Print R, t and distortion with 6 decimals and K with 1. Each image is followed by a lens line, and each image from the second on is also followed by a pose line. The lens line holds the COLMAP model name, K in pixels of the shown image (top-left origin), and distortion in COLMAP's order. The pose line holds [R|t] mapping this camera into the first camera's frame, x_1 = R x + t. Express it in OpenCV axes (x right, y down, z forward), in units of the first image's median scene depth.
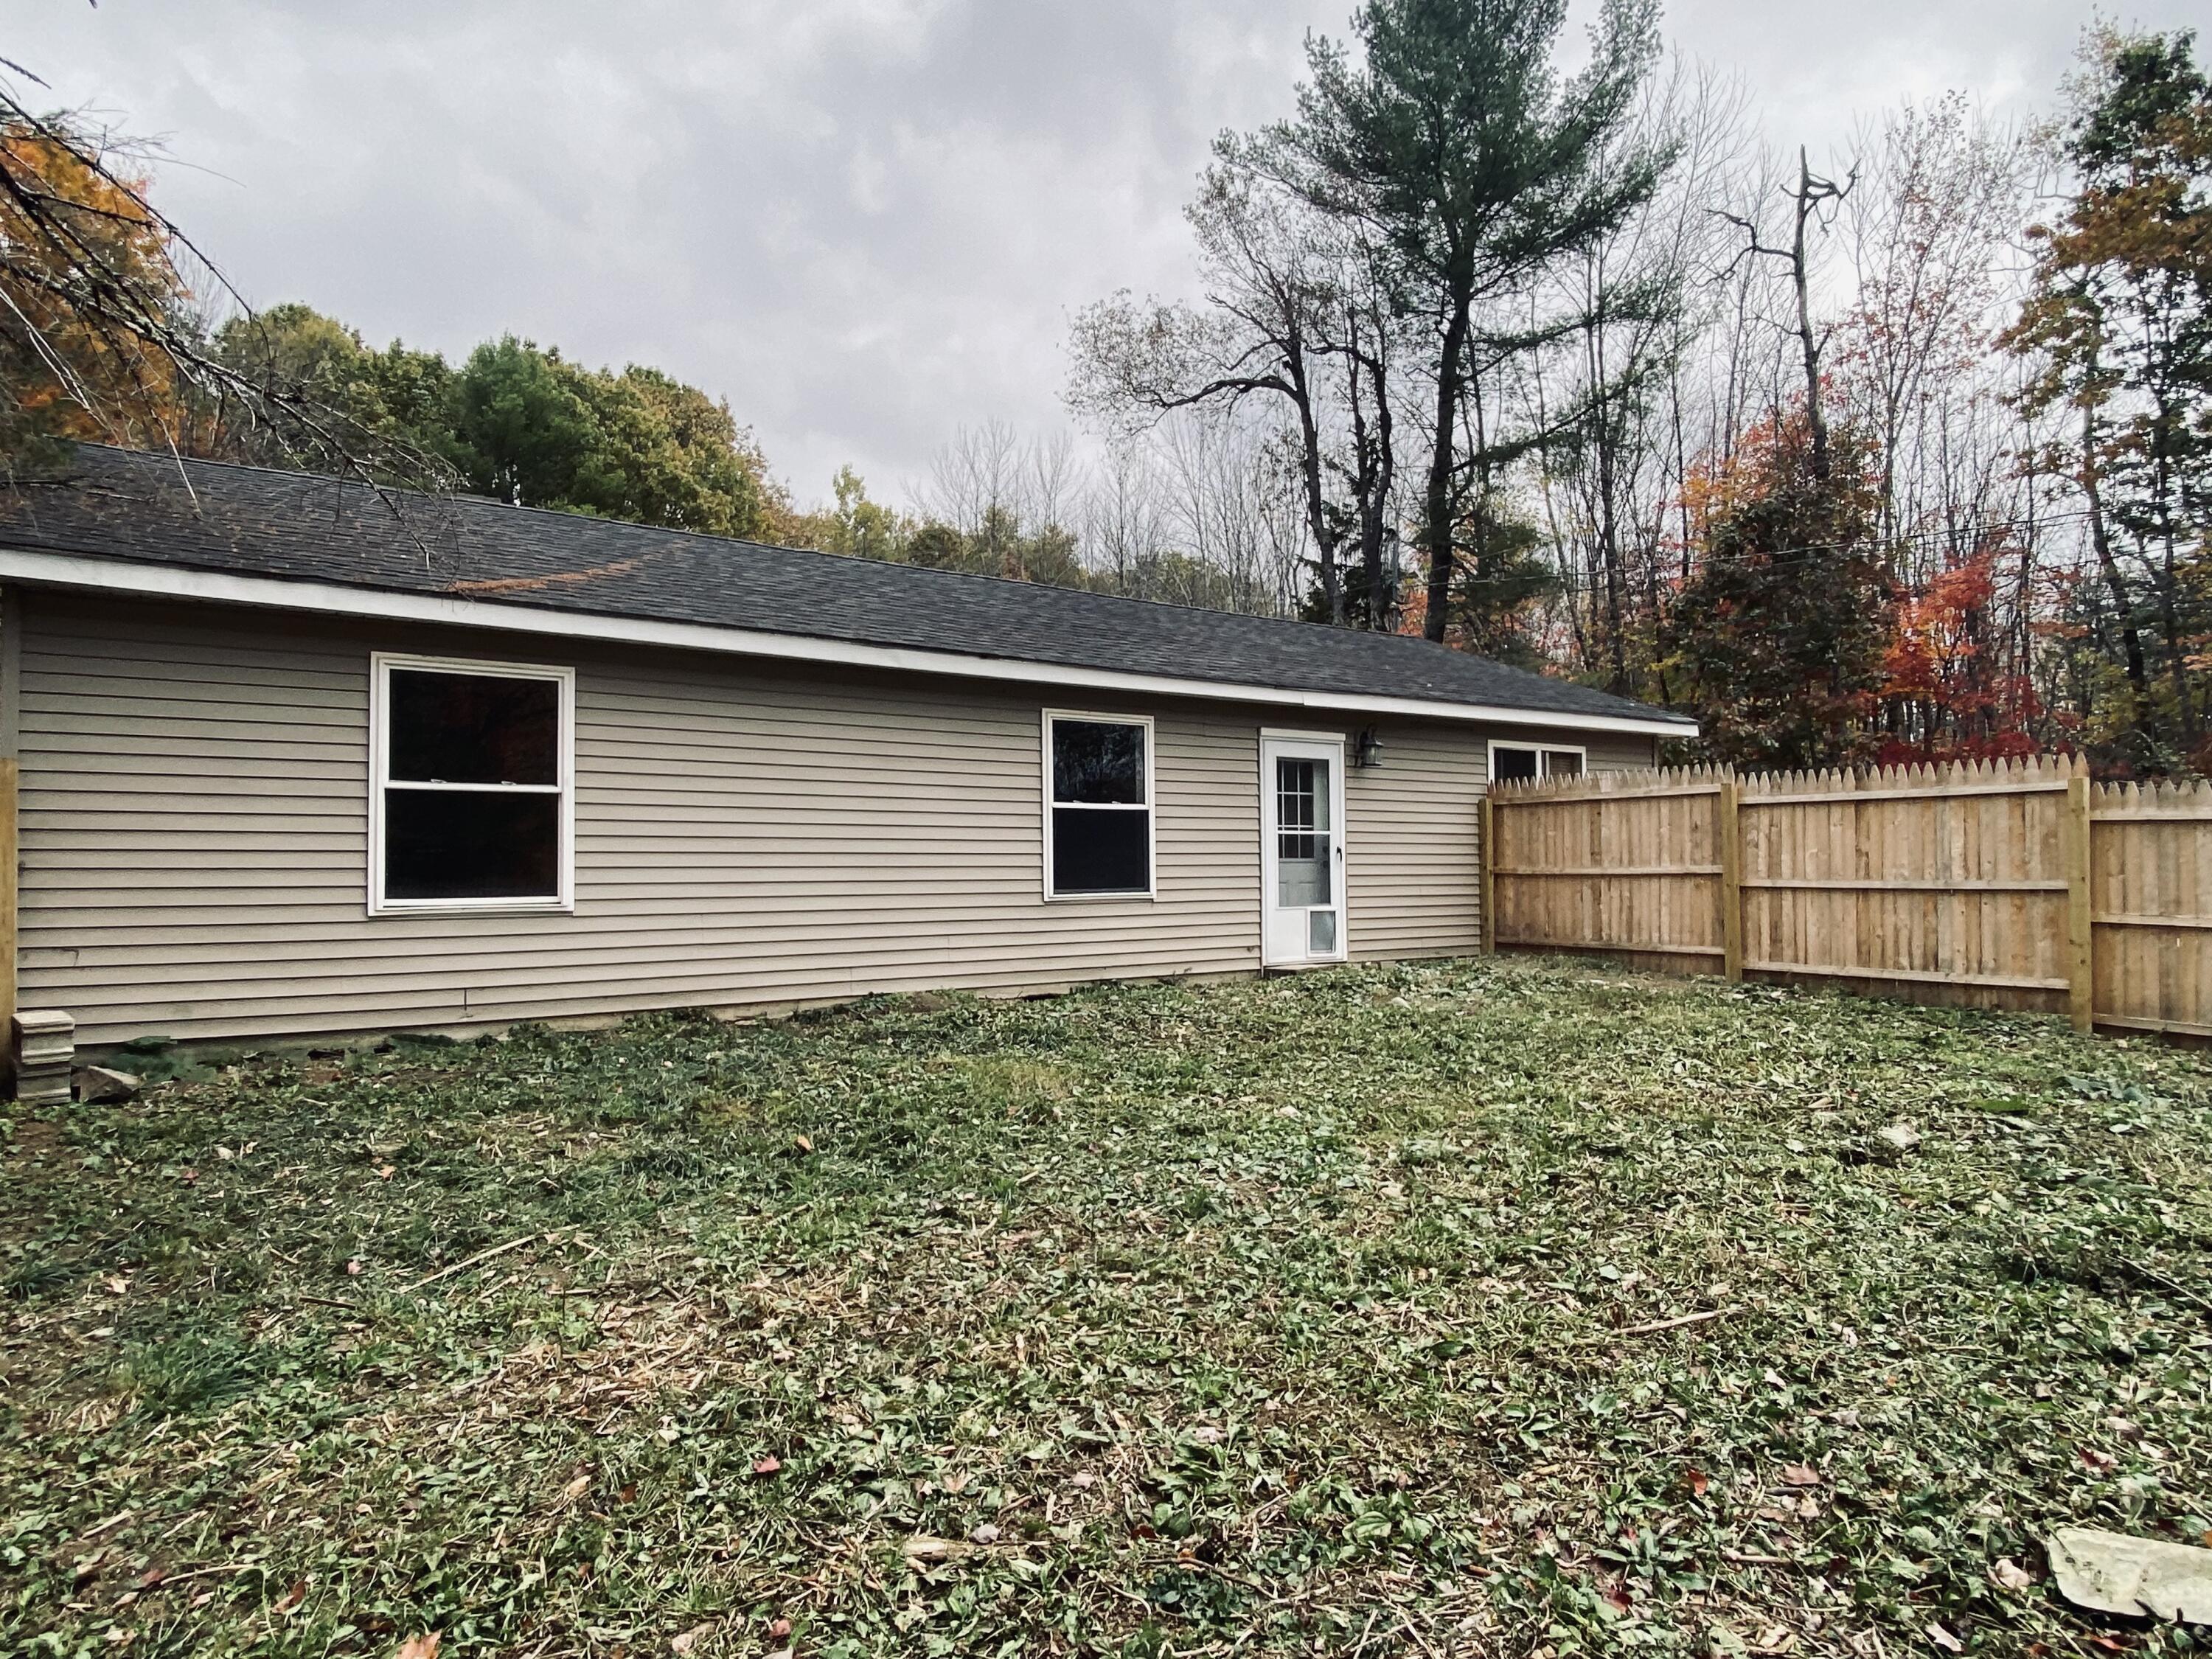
lens RADIAL K [[1195.8, 0, 1139.3], [0, 1195.8, 828.1], [0, 0, 1]] dist [0.051224, -0.046205]
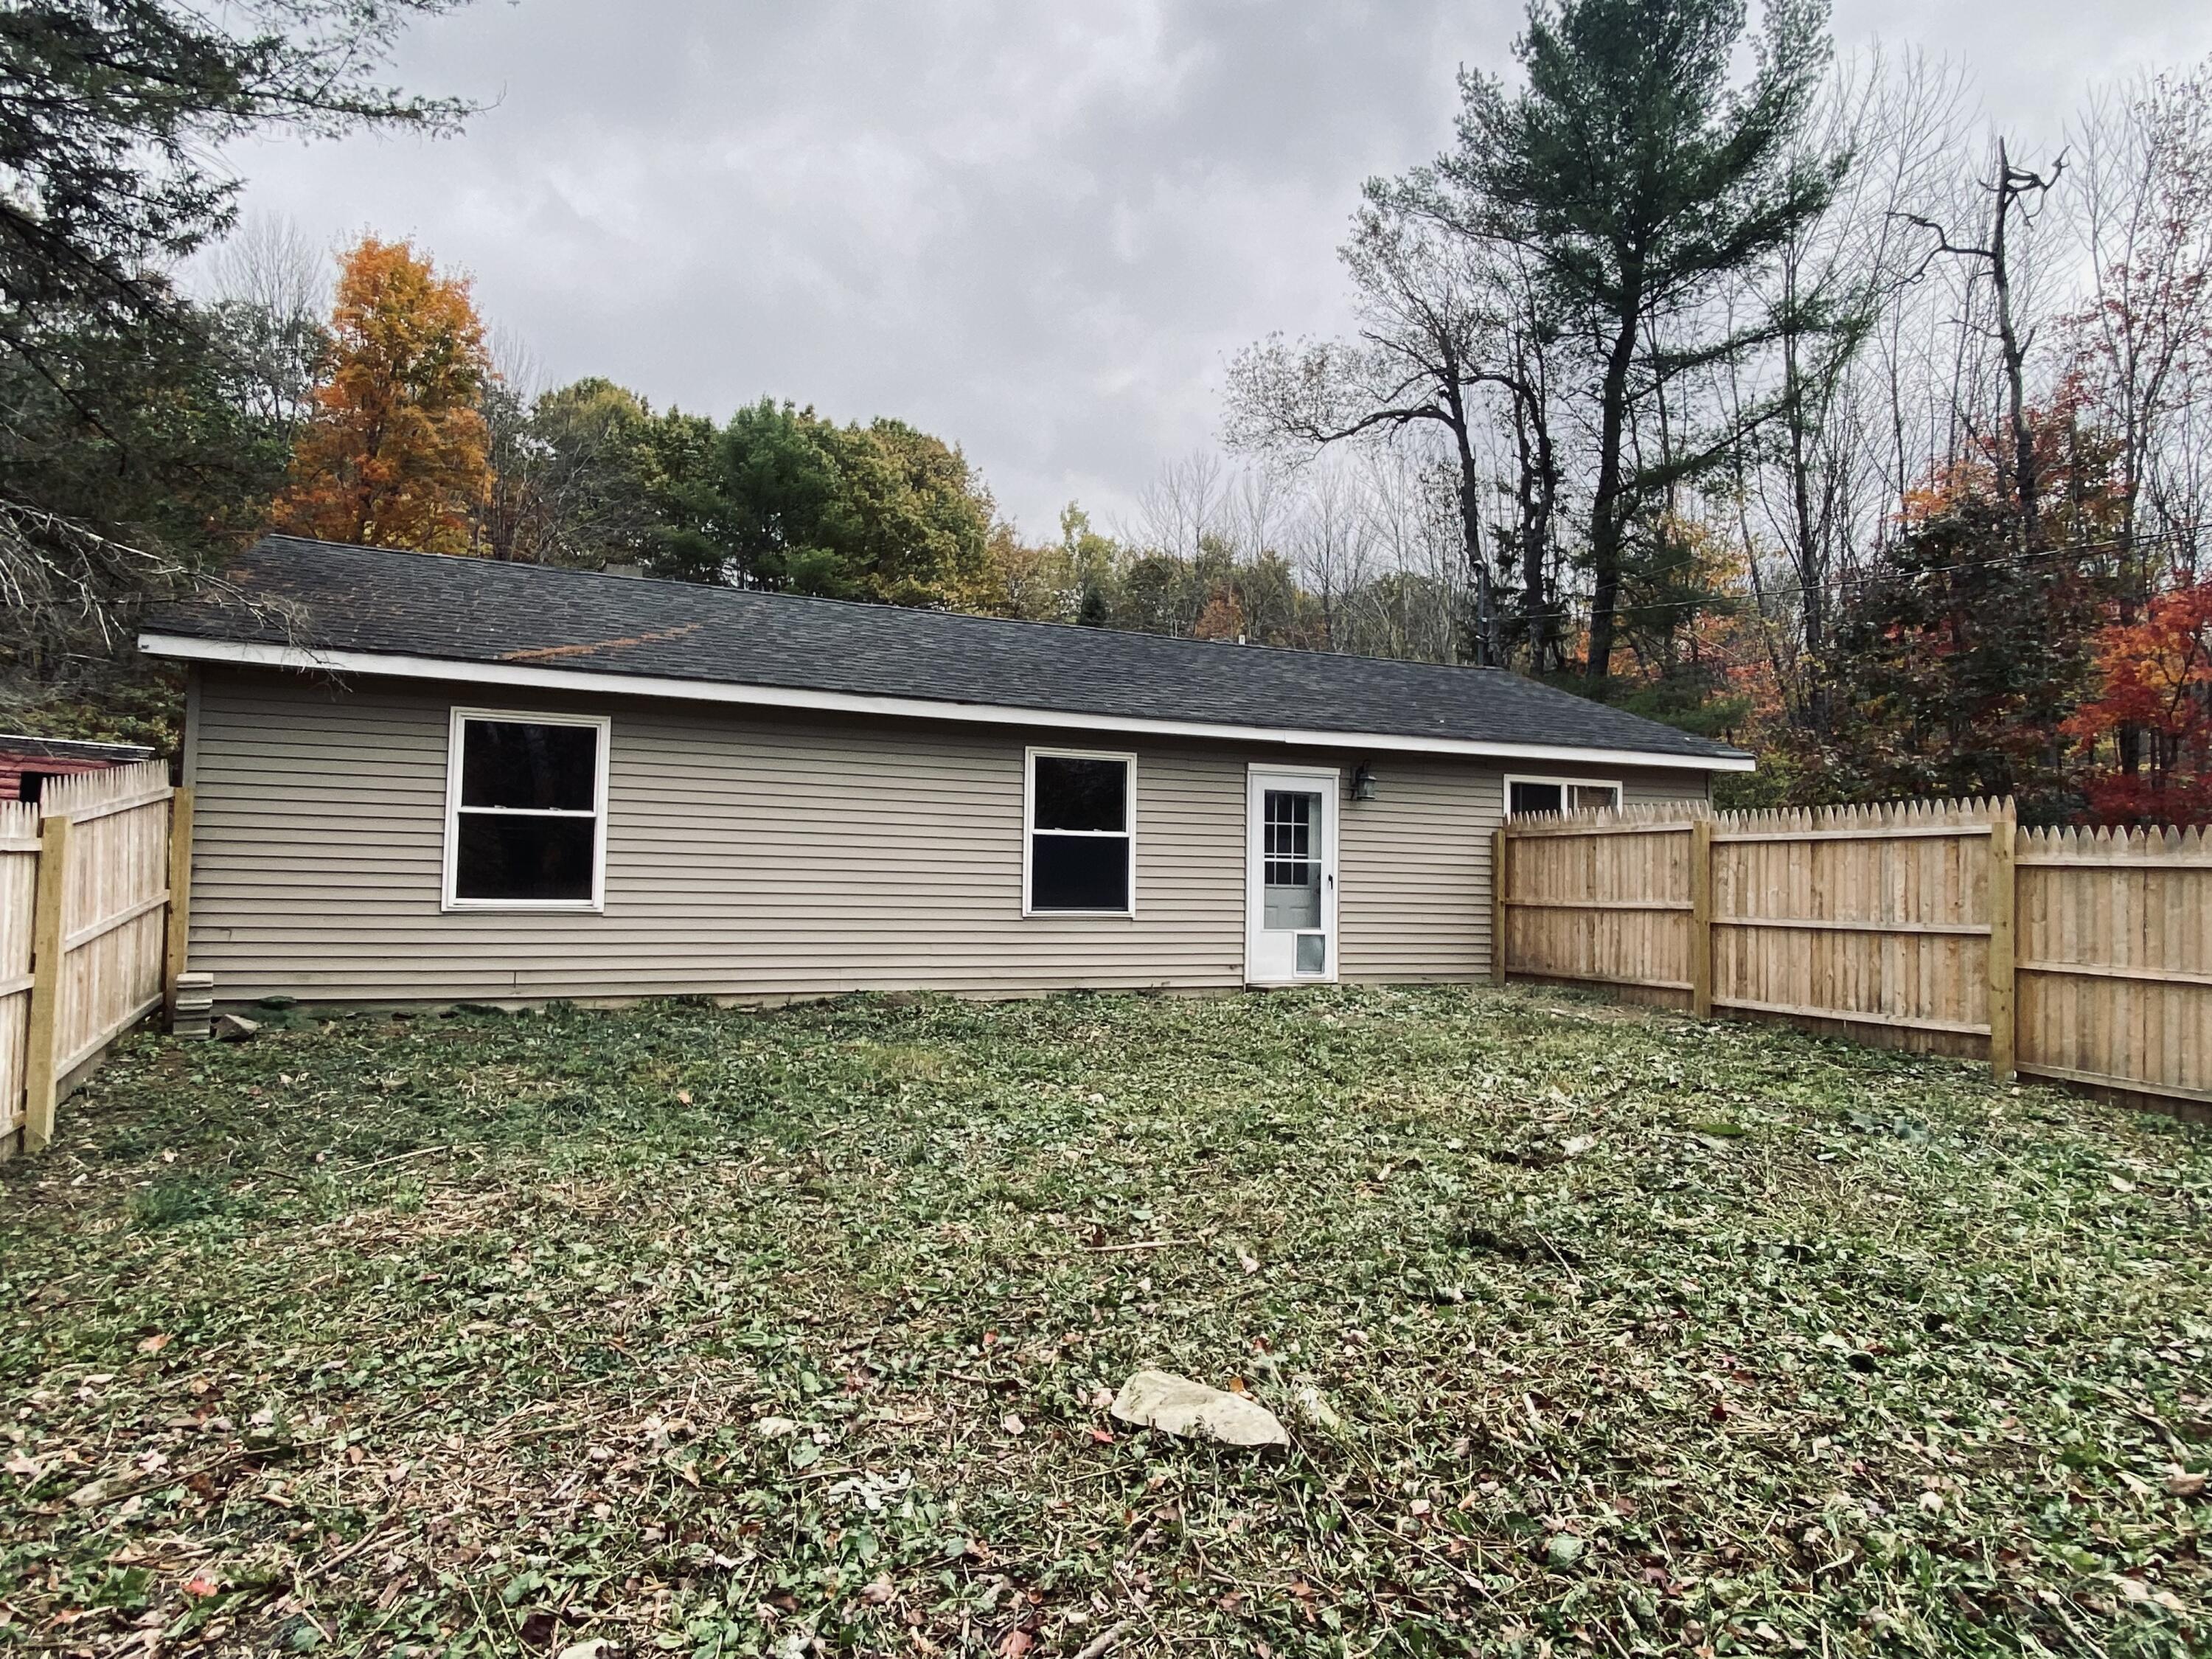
lens RADIAL K [[1195.8, 0, 1139.3], [0, 1195.8, 828.1], [0, 0, 1]] dist [0.051224, -0.046205]
pose [[0.981917, 0.014859, -0.188730, 0.207574], [-0.018430, 0.999683, -0.017180, -0.004586], [0.188415, 0.020348, 0.981879, -0.079427]]
